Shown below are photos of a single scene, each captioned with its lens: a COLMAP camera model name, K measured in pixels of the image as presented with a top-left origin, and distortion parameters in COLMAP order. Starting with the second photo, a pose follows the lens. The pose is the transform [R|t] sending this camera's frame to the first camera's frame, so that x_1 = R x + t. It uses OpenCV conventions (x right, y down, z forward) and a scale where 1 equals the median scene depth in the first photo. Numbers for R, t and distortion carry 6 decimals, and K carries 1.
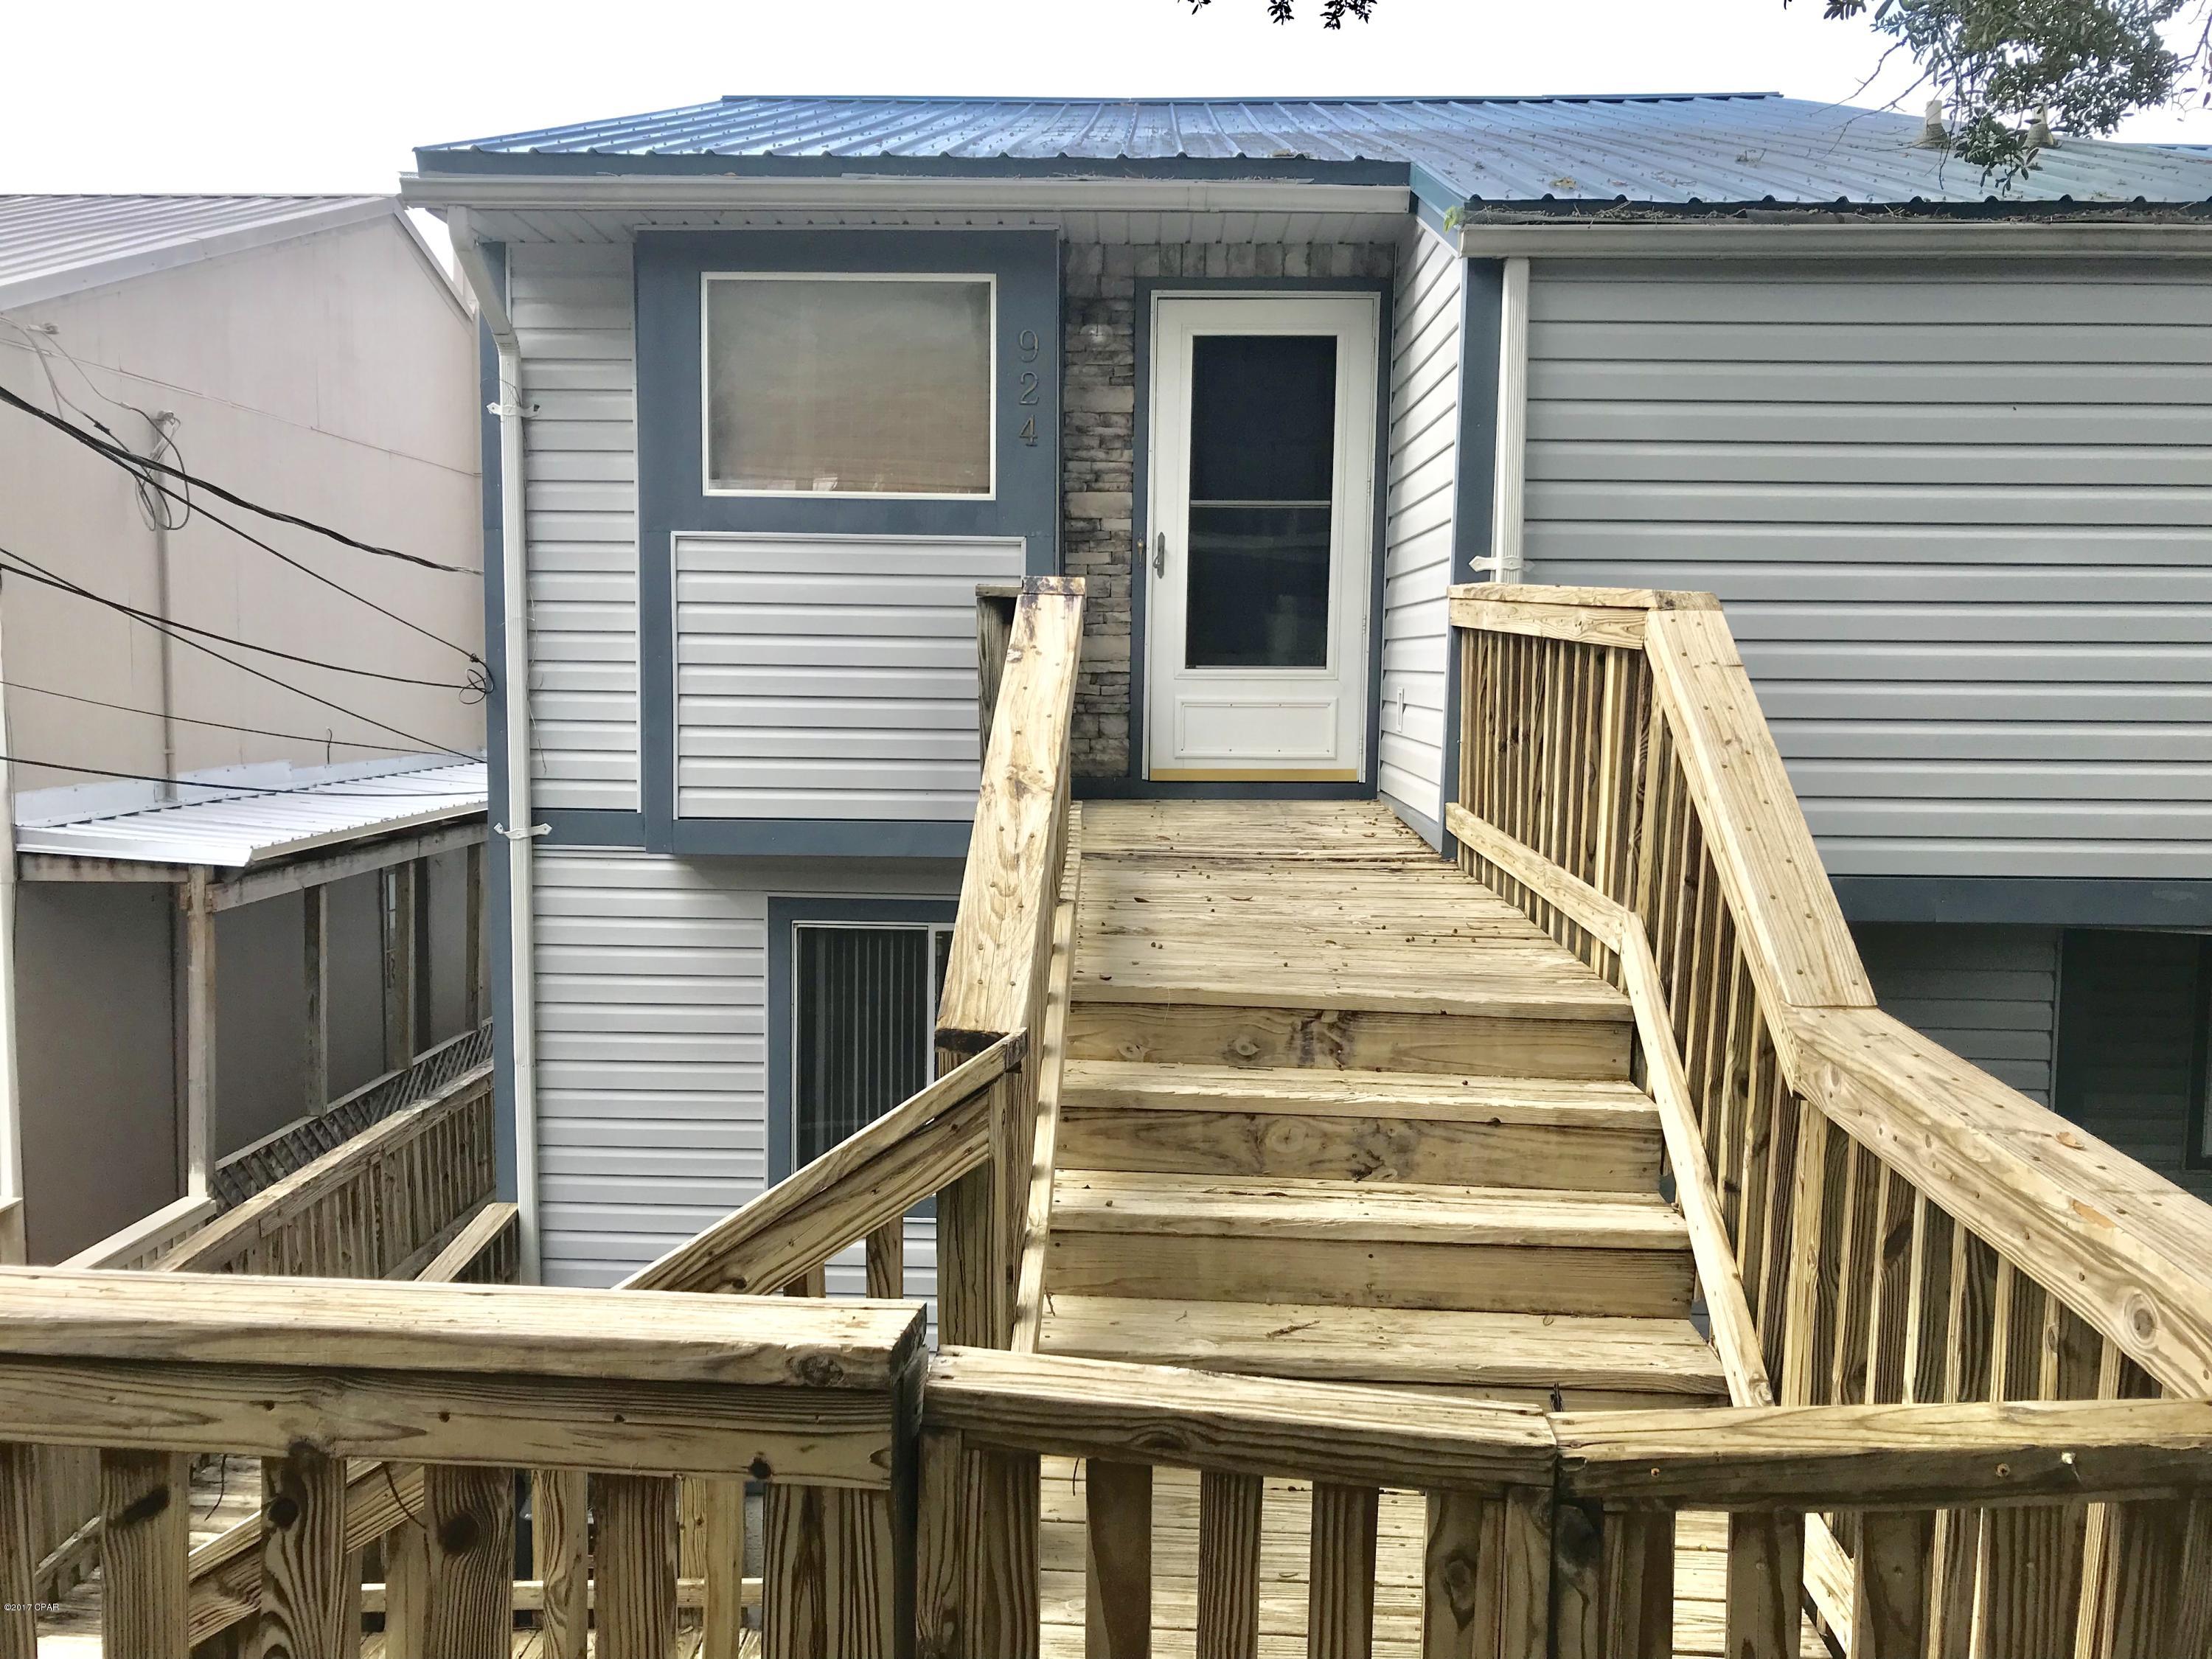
lens RADIAL K [[1854.4, 0, 1096.5], [0, 1854.4, 846.5], [0, 0, 1]] dist [0.032580, 0.003639]
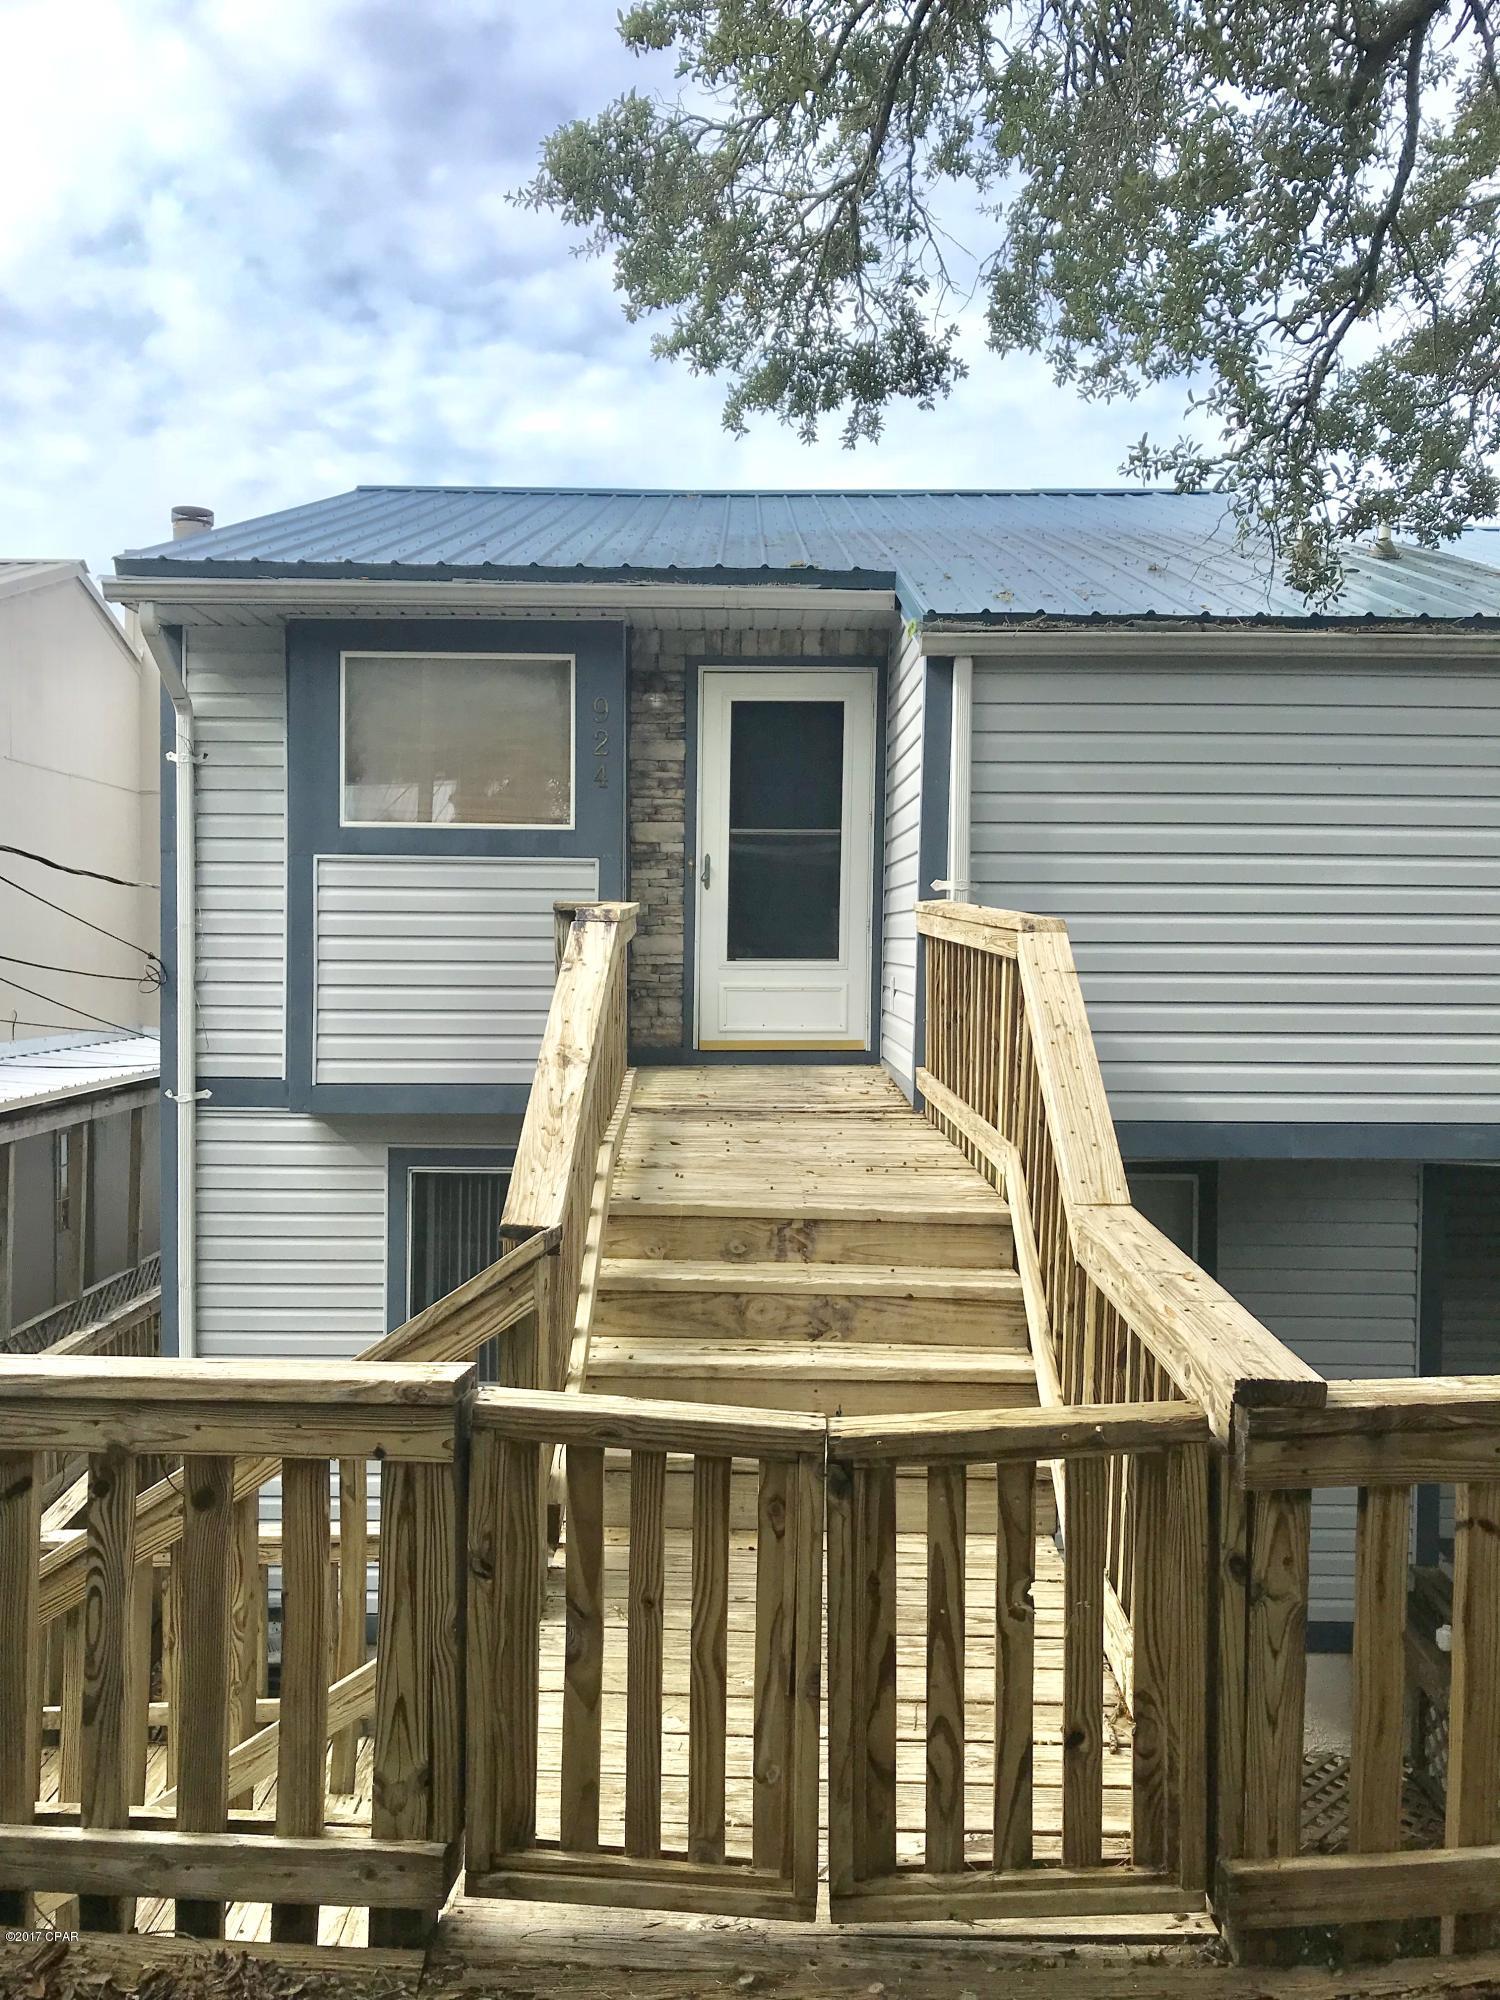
lens RADIAL K [[1676.6, 0, 754.4], [0, 1676.6, 984.7], [0, 0, 1]] dist [0.032580, 0.003639]
pose [[0.999261, -0.004649, 0.038155, 0.030873], [0.007405, 0.997347, -0.072420, 0.002501], [-0.037717, 0.072649, 0.996644, -0.169217]]
